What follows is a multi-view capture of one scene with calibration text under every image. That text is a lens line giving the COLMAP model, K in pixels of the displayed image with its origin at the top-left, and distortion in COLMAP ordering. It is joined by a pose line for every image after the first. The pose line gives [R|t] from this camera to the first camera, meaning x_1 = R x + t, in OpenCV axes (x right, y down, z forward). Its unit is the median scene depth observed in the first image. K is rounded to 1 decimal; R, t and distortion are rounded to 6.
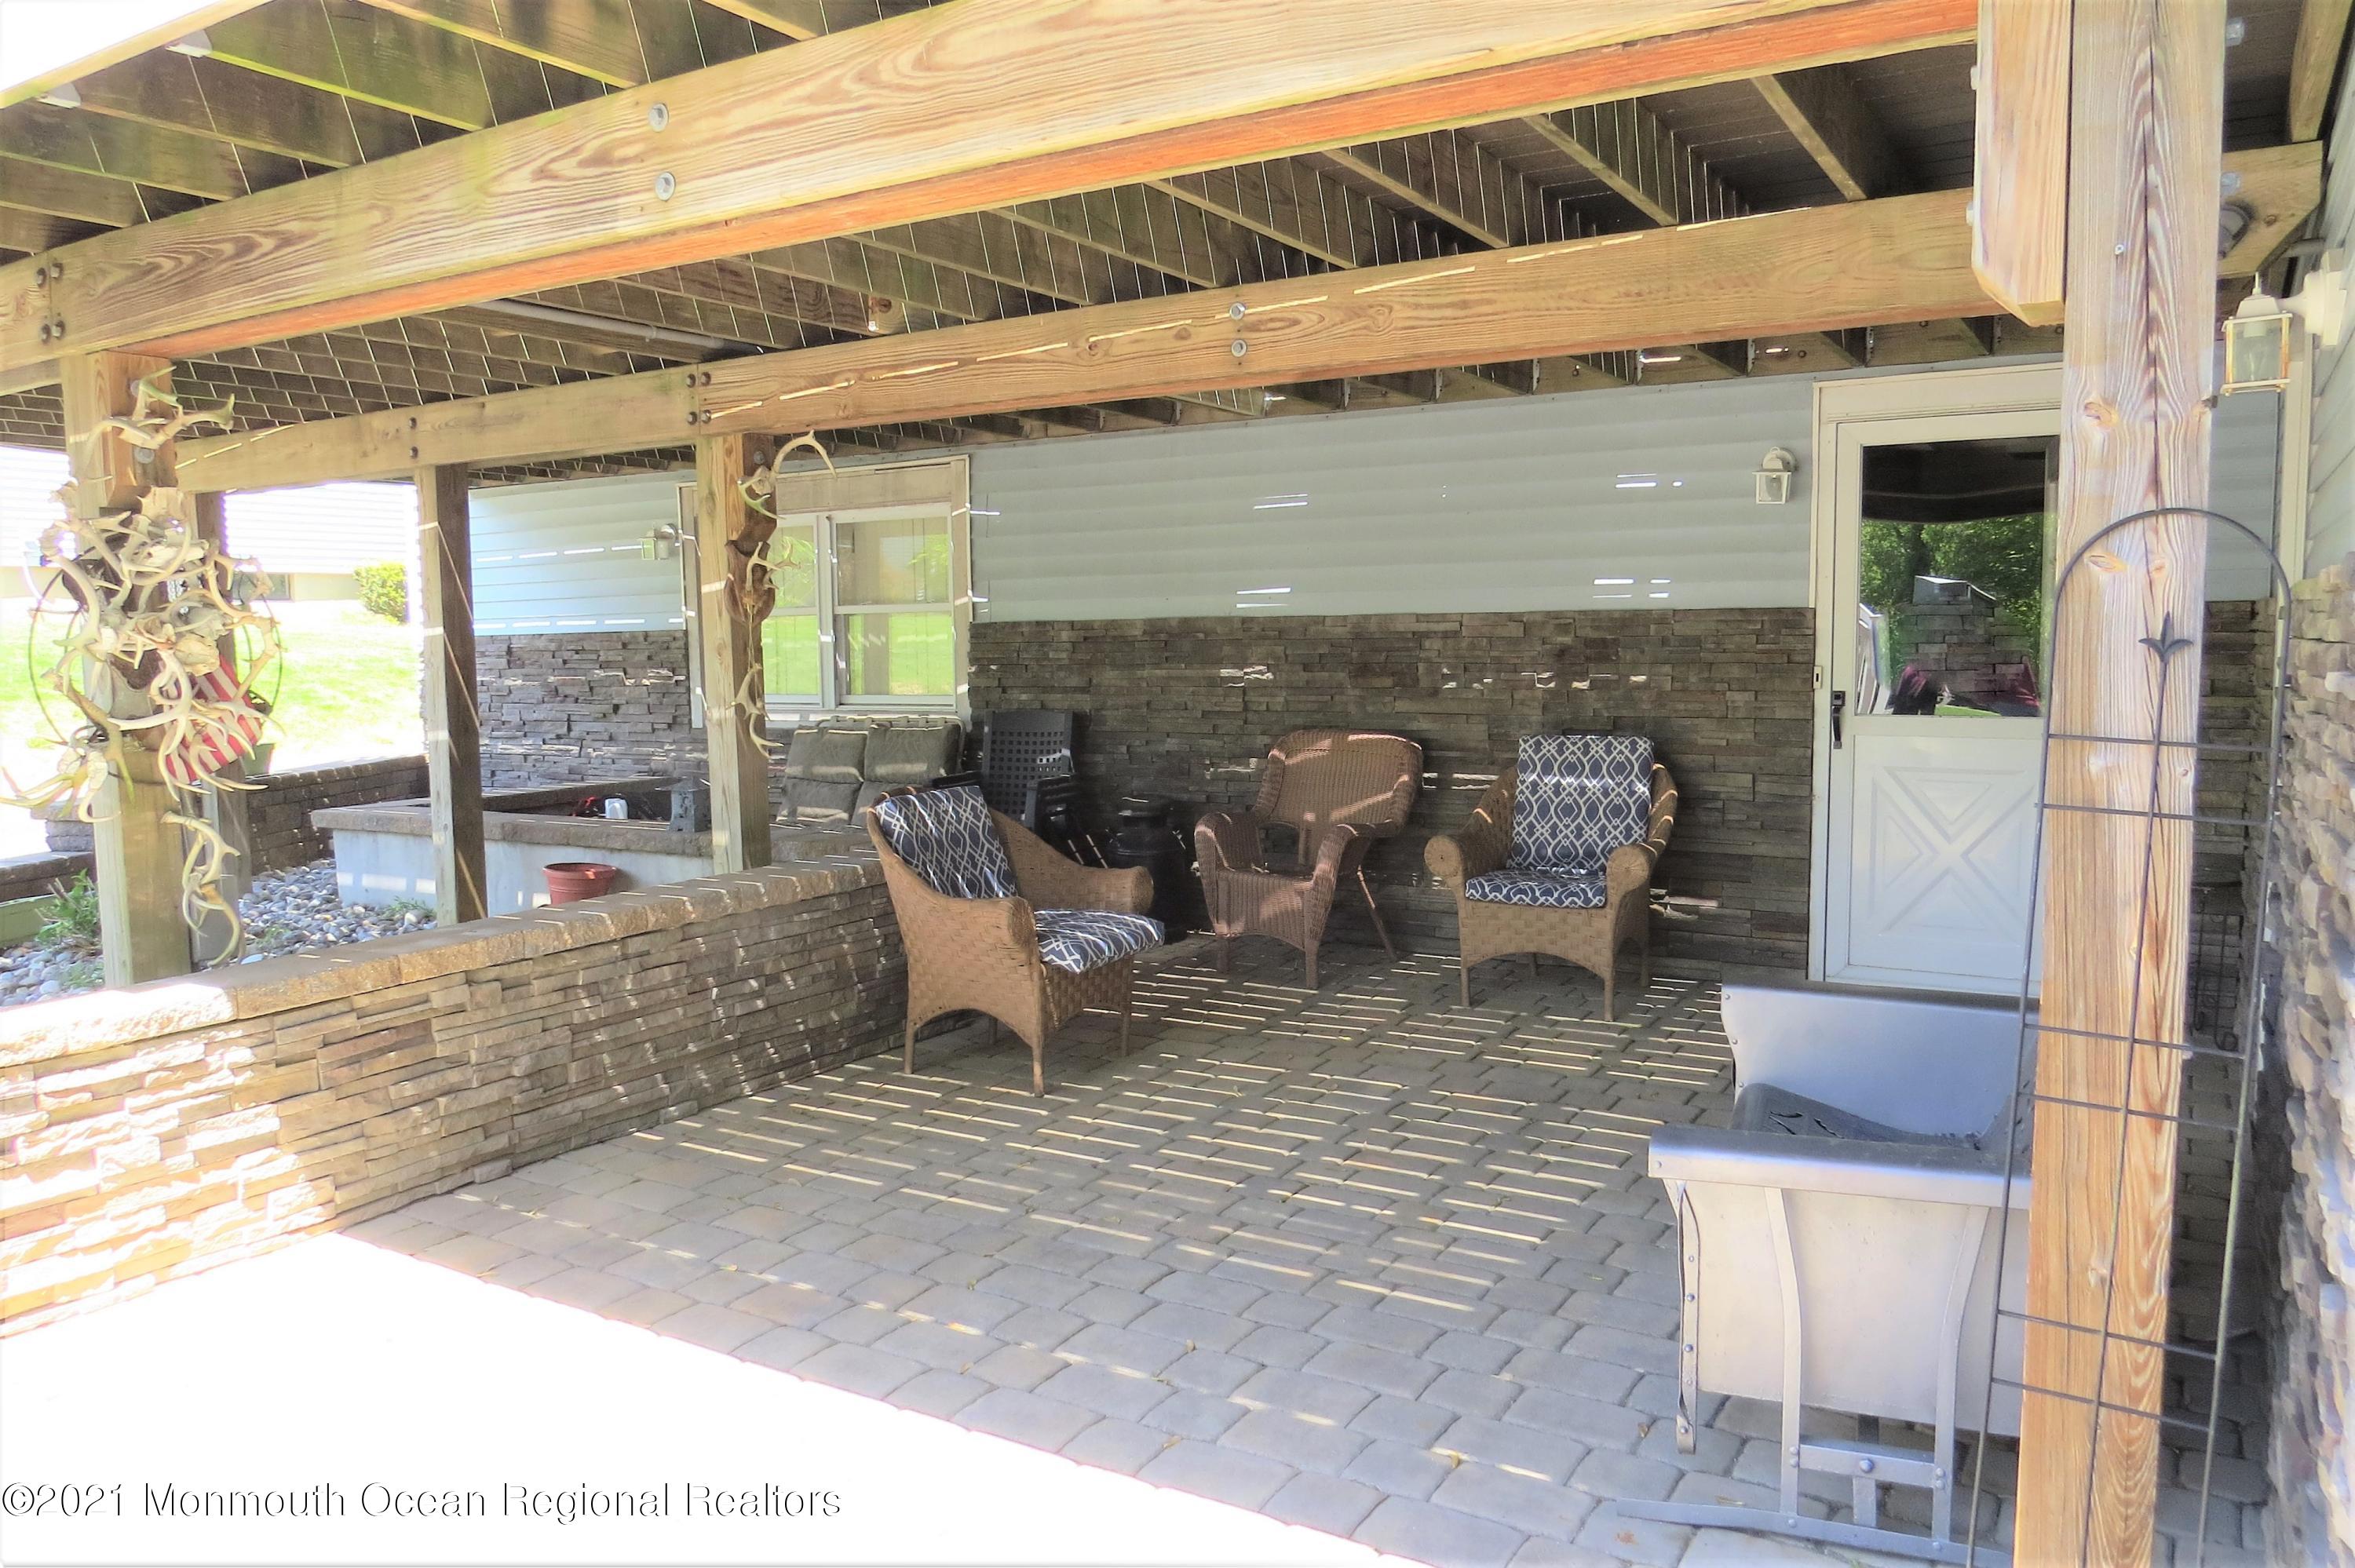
lens RADIAL K [[1680.4, 0, 1175.9], [0, 1680.4, 781.6], [0, 0, 1]] dist [-0.024371, 0.000419]
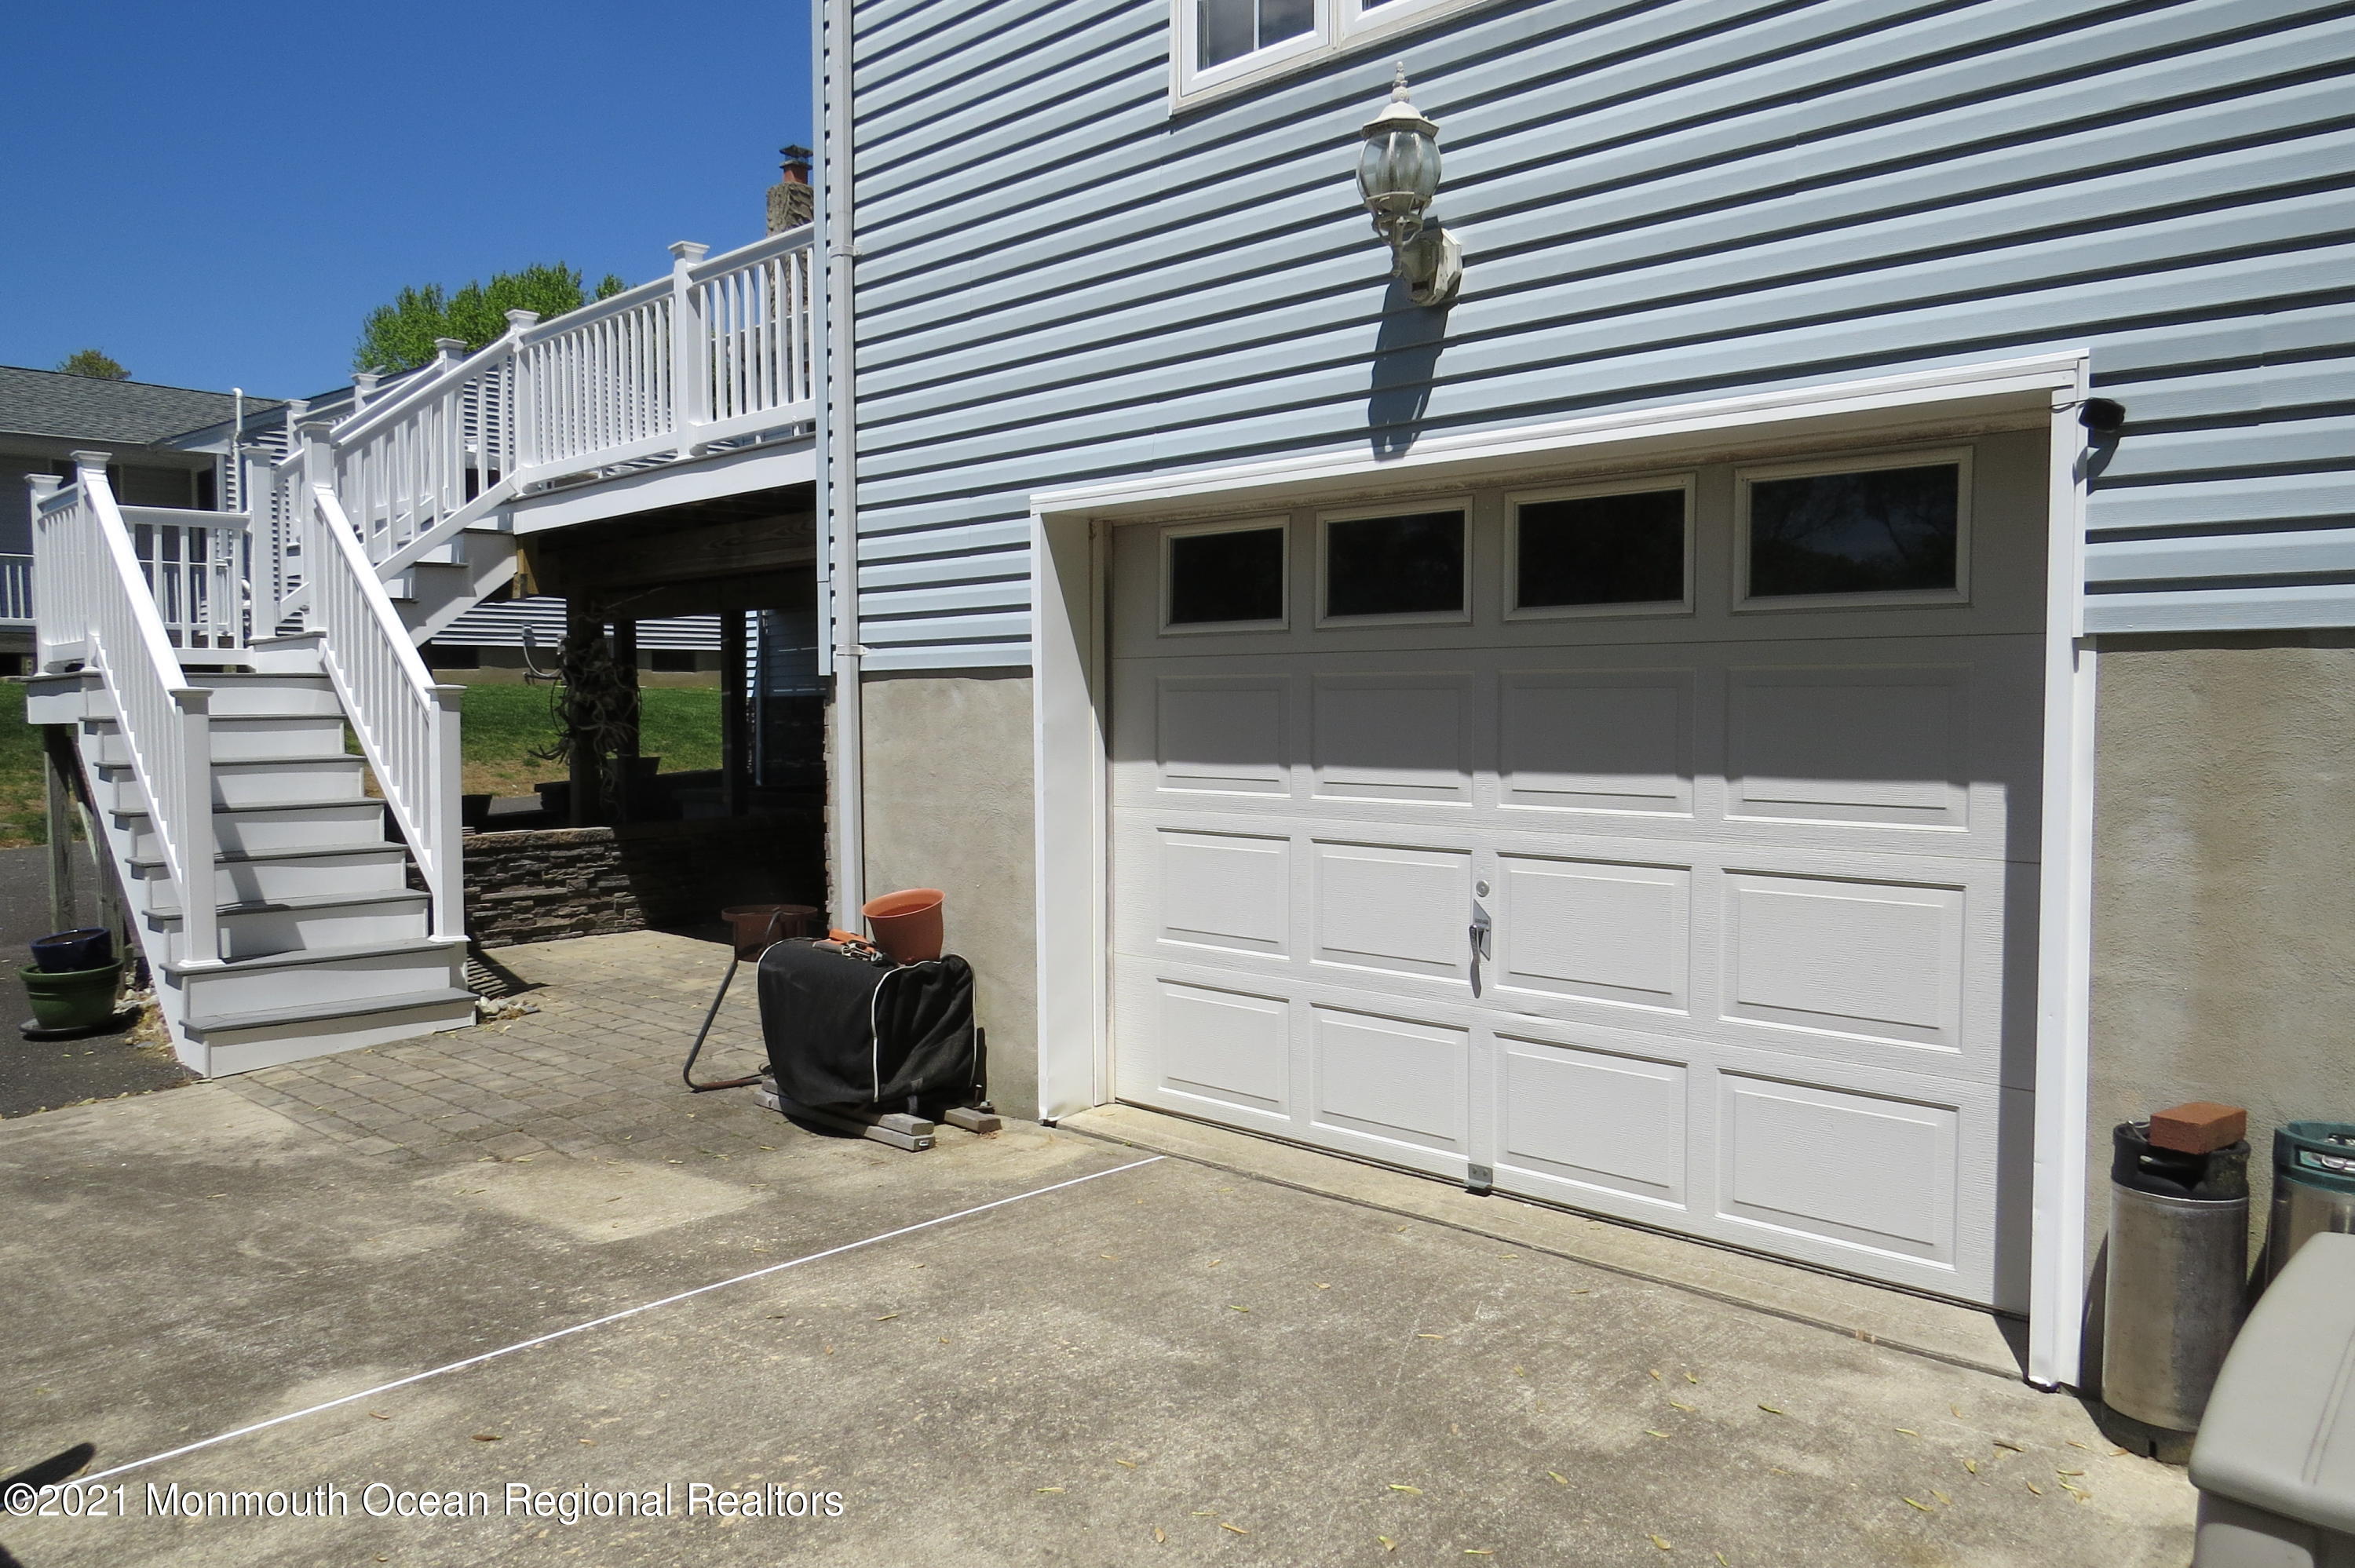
lens RADIAL K [[1680.4, 0, 1183.3], [0, 1680.4, 792.7], [0, 0, 1]] dist [-0.024371, 0.000419]
pose [[0.977171, 0.018774, -0.211624, 0.895205], [-0.027675, 0.998849, -0.039178, 0.150354], [0.210645, 0.044140, 0.976566, -1.439761]]
